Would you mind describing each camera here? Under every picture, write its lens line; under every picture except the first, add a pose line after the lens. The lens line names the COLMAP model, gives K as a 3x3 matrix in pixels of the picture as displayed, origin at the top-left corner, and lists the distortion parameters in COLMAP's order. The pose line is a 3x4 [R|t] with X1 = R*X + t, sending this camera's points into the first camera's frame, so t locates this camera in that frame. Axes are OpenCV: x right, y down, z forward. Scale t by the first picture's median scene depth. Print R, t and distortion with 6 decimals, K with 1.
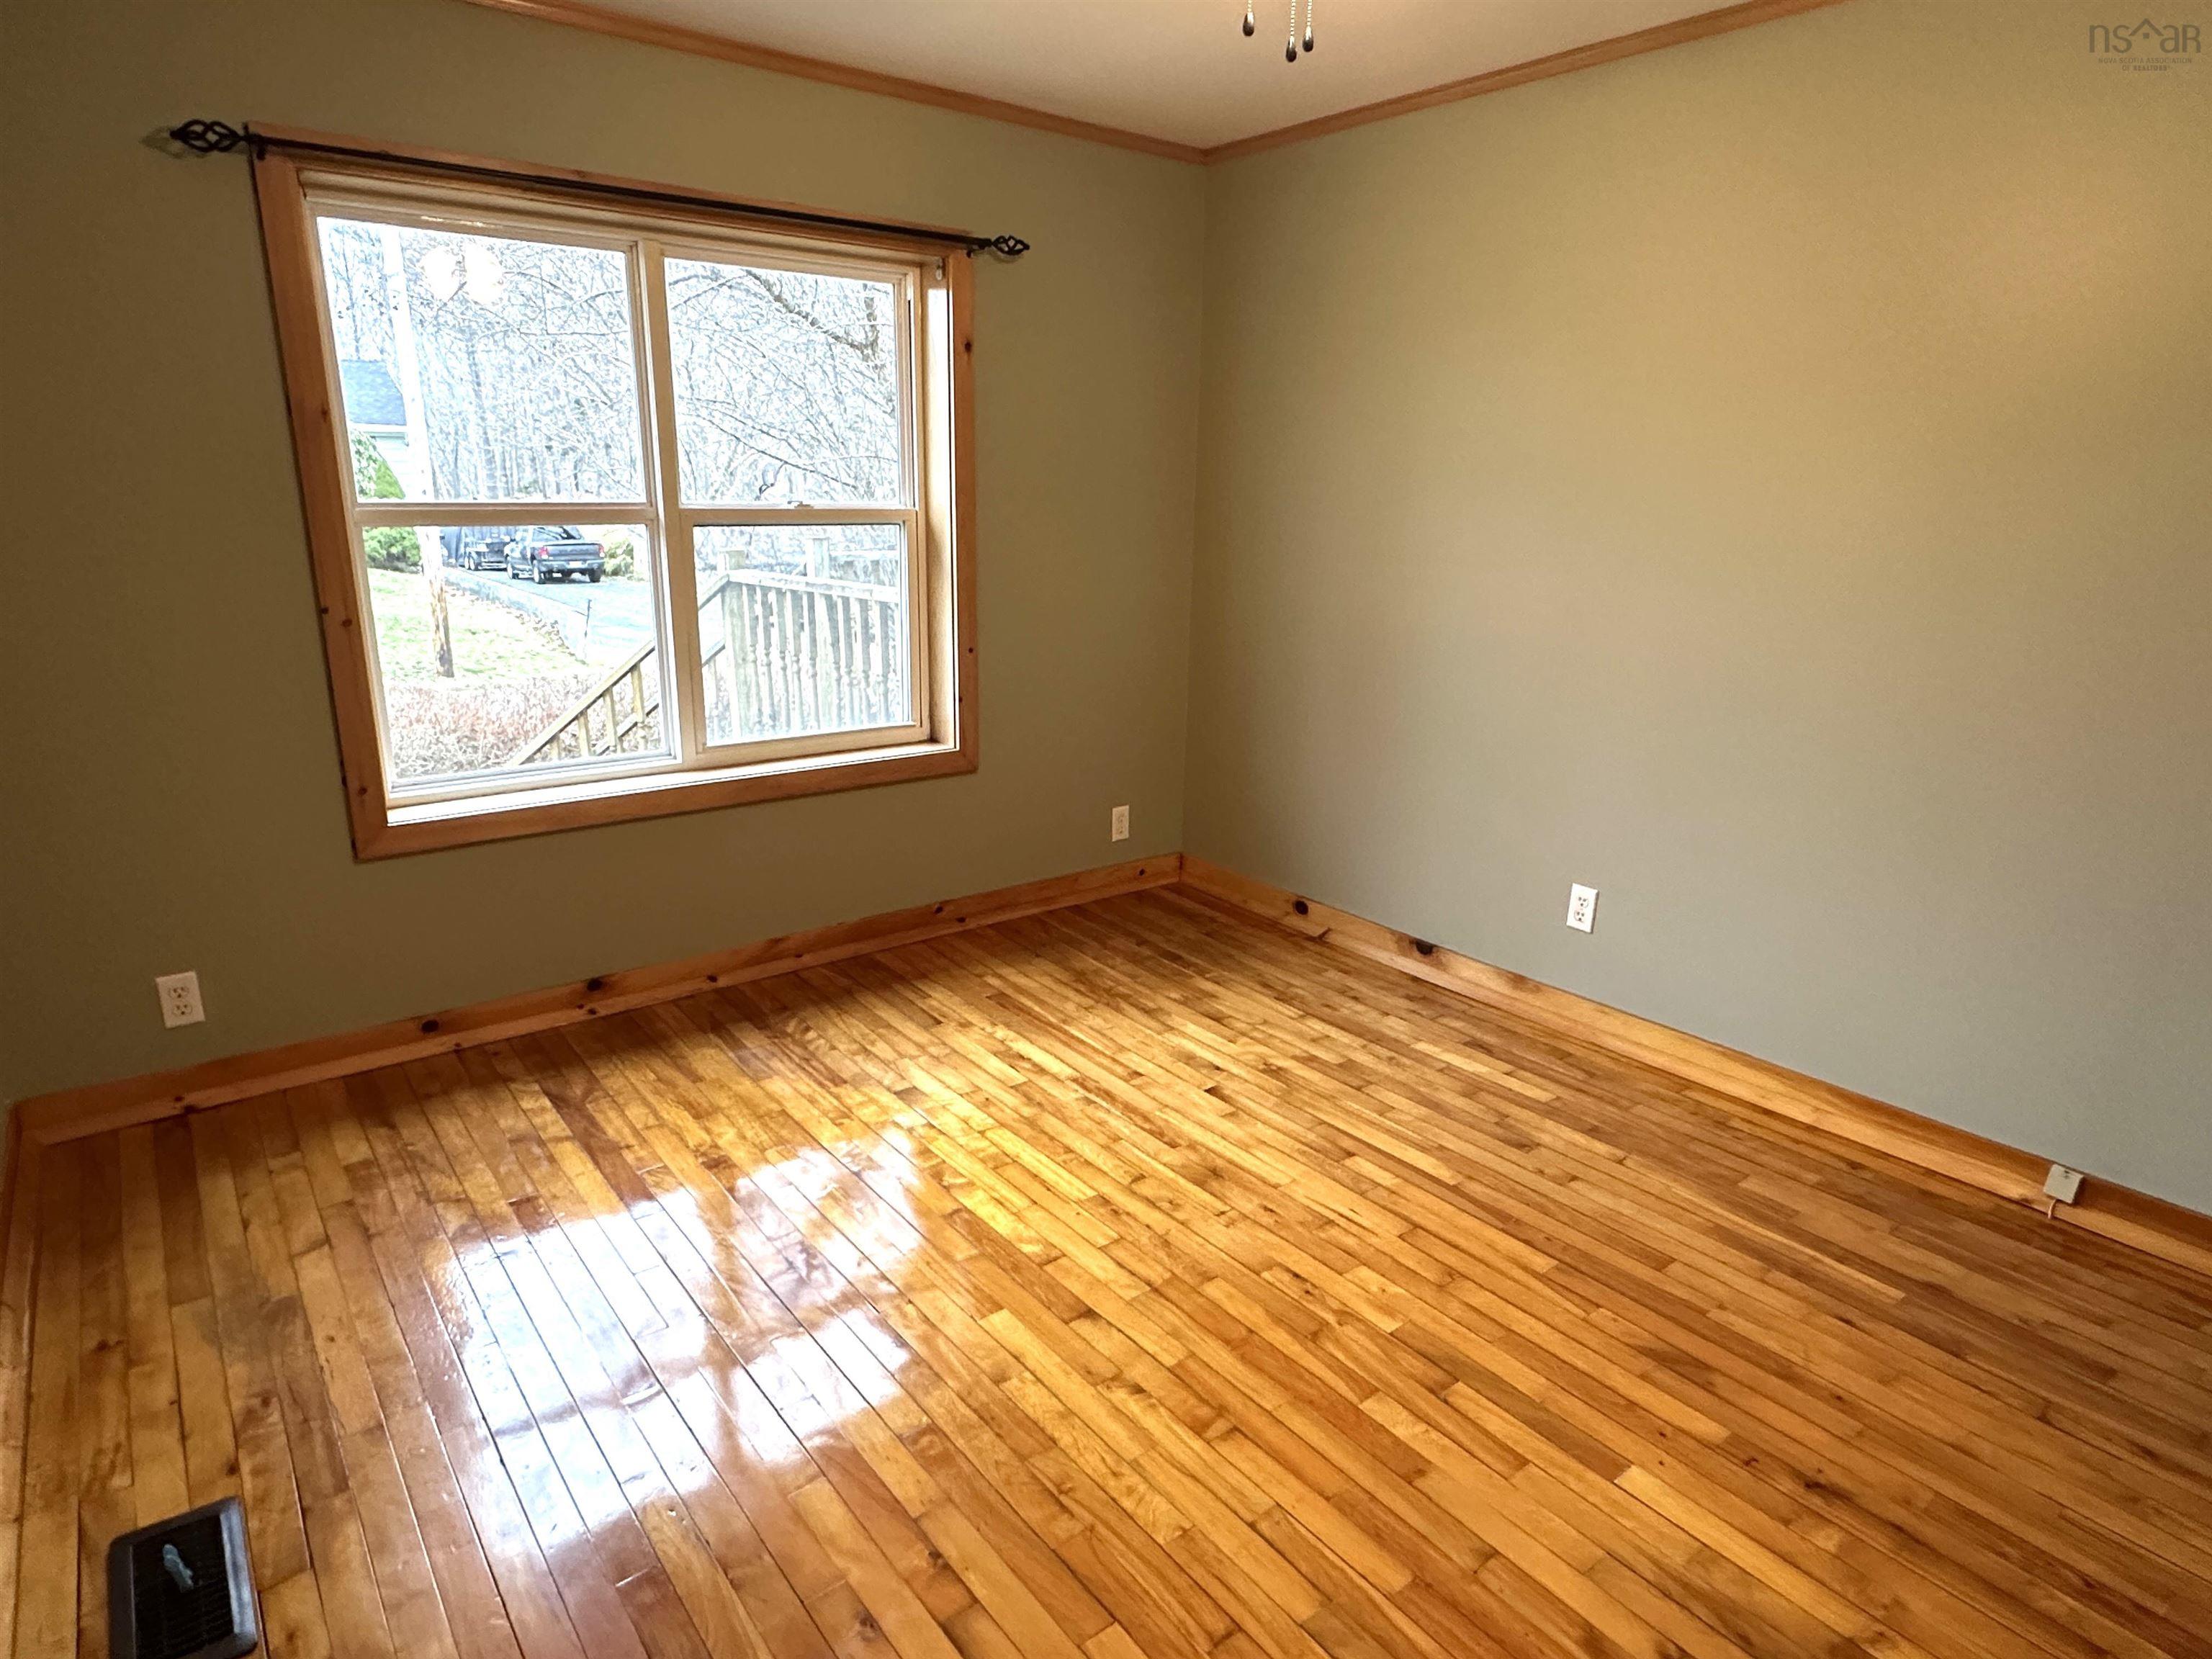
lens RADIAL K [[1265.0, 0, 1106.0], [0, 1265.0, 829.5], [0, 0, 1]] dist [0.016368, -0.001115]
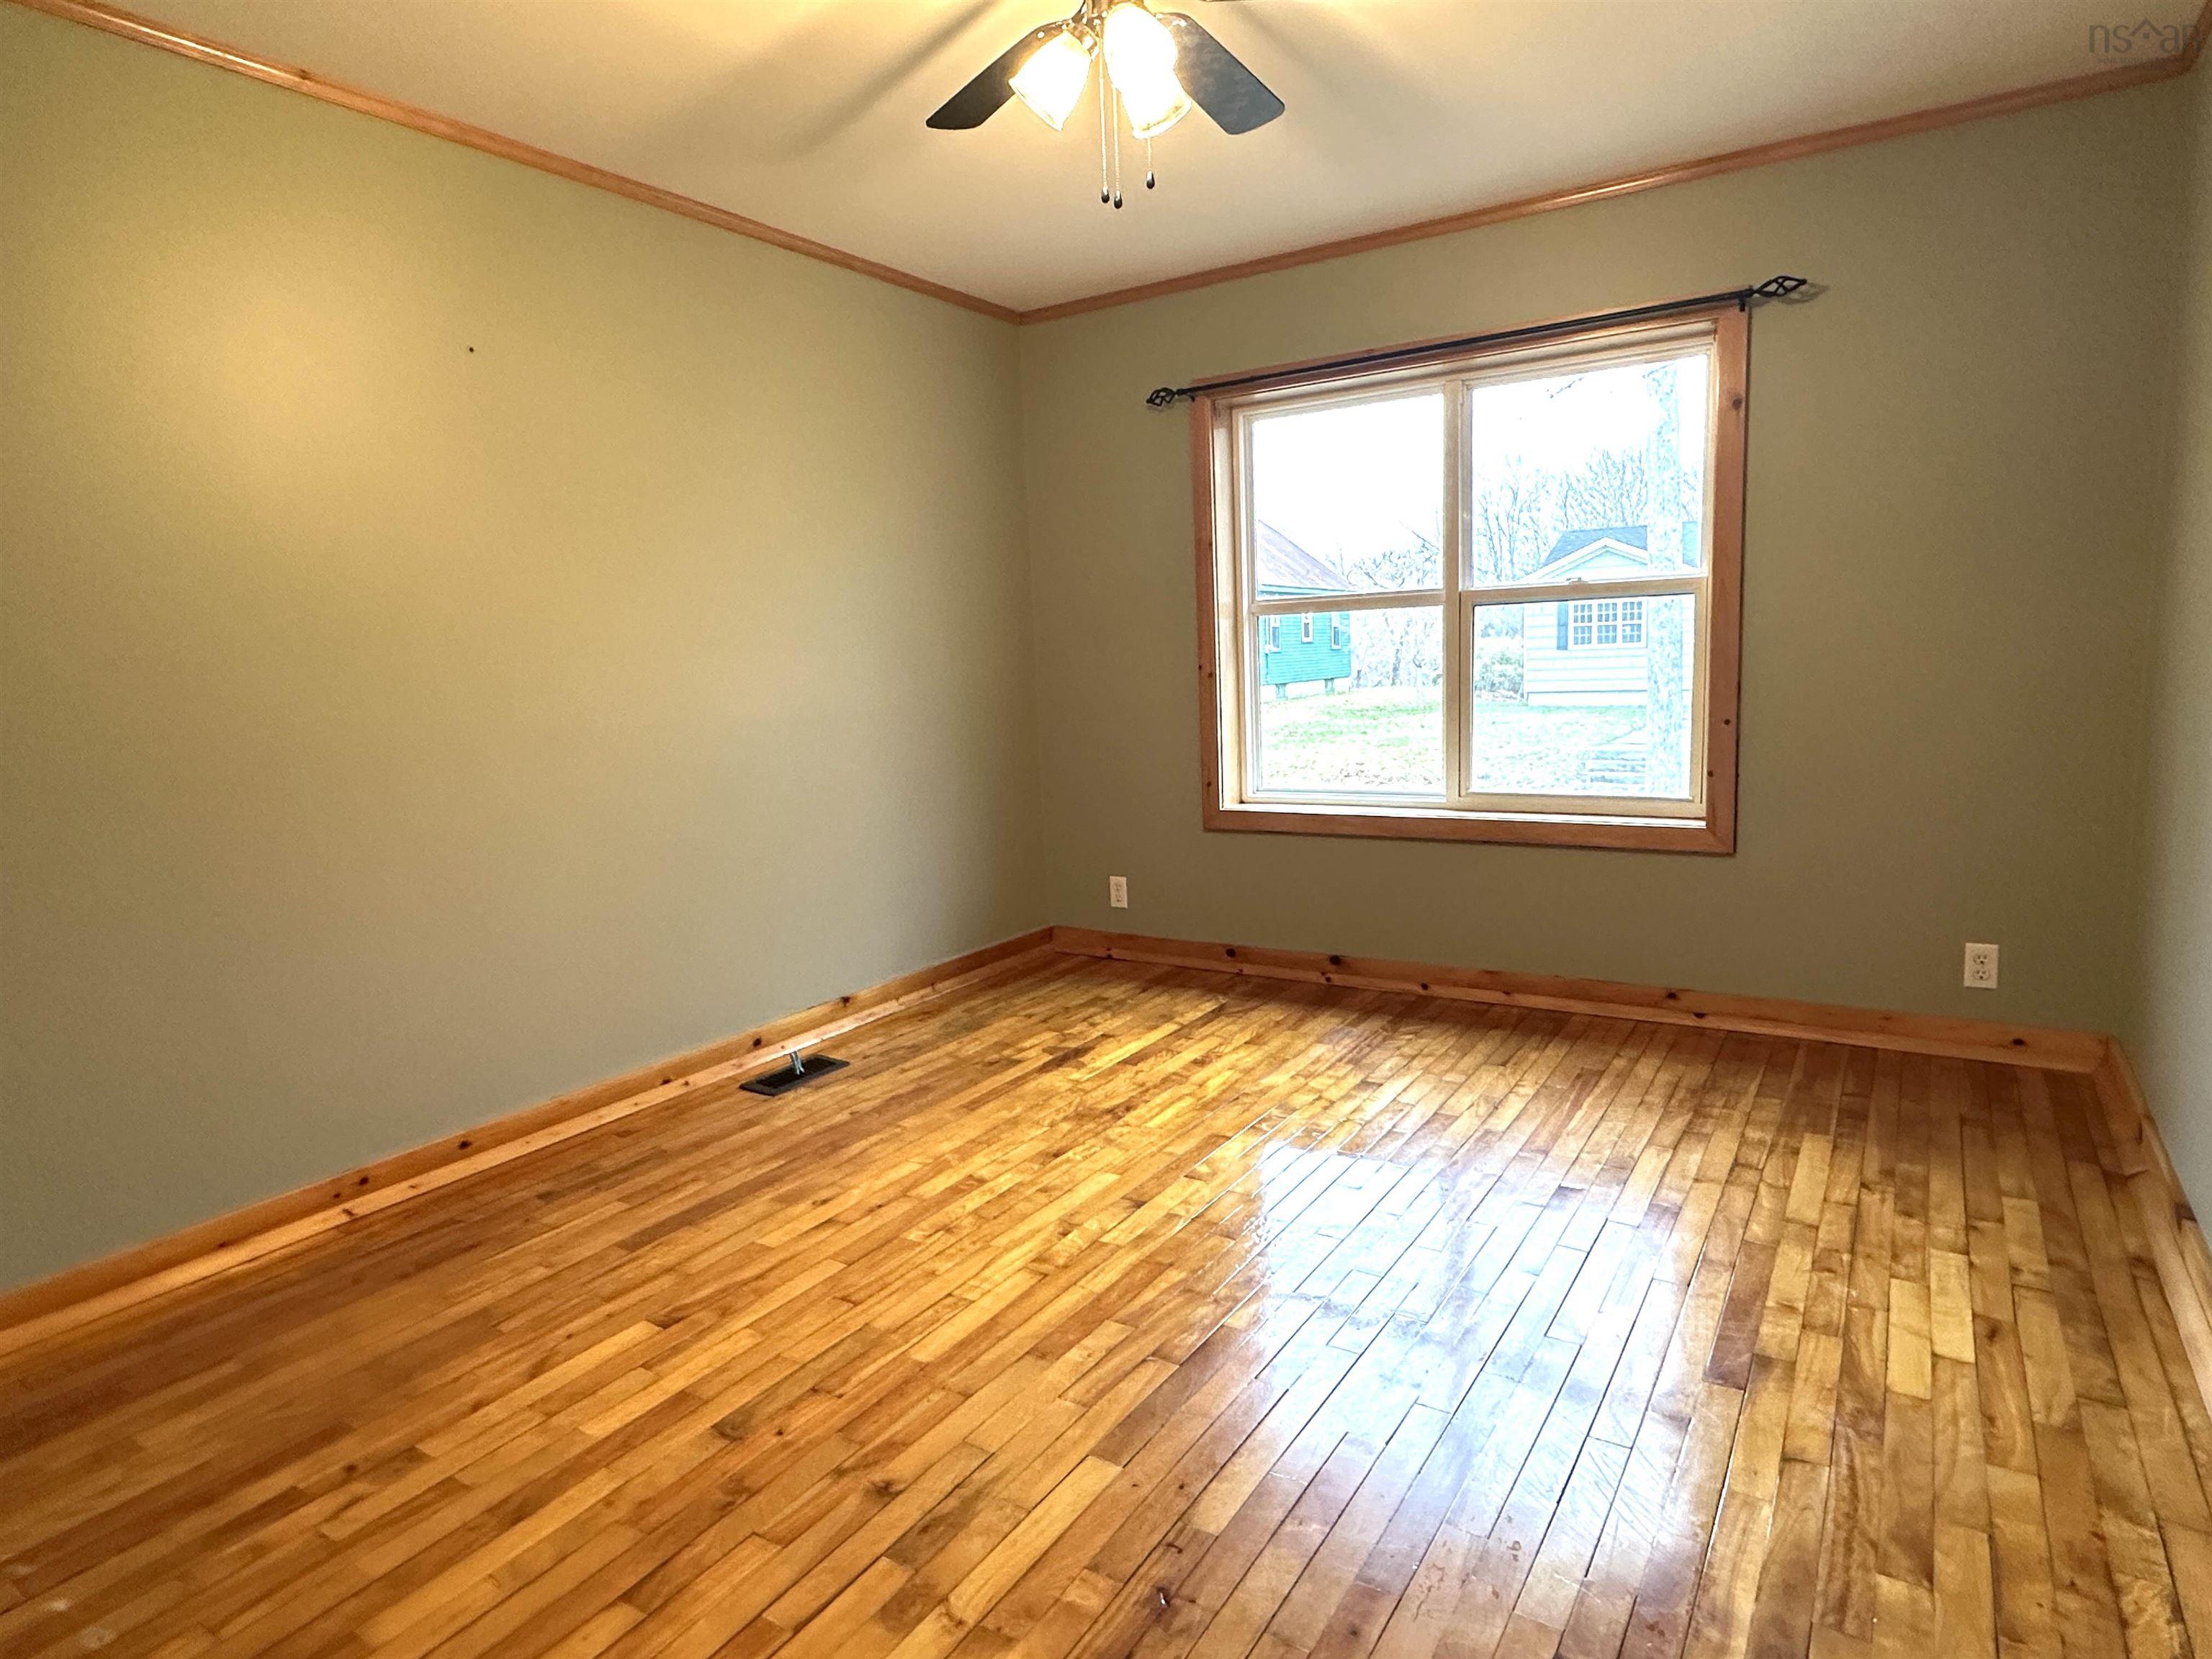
lens RADIAL K [[1265.0, 0, 1106.0], [0, 1265.0, 829.5], [0, 0, 1]] dist [0.016368, -0.001115]
pose [[0.335363, 0.105379, -0.936177, 0.795257], [-0.206045, 0.977870, 0.036261, -0.006458], [0.919281, 0.180734, 0.349654, 0.350155]]
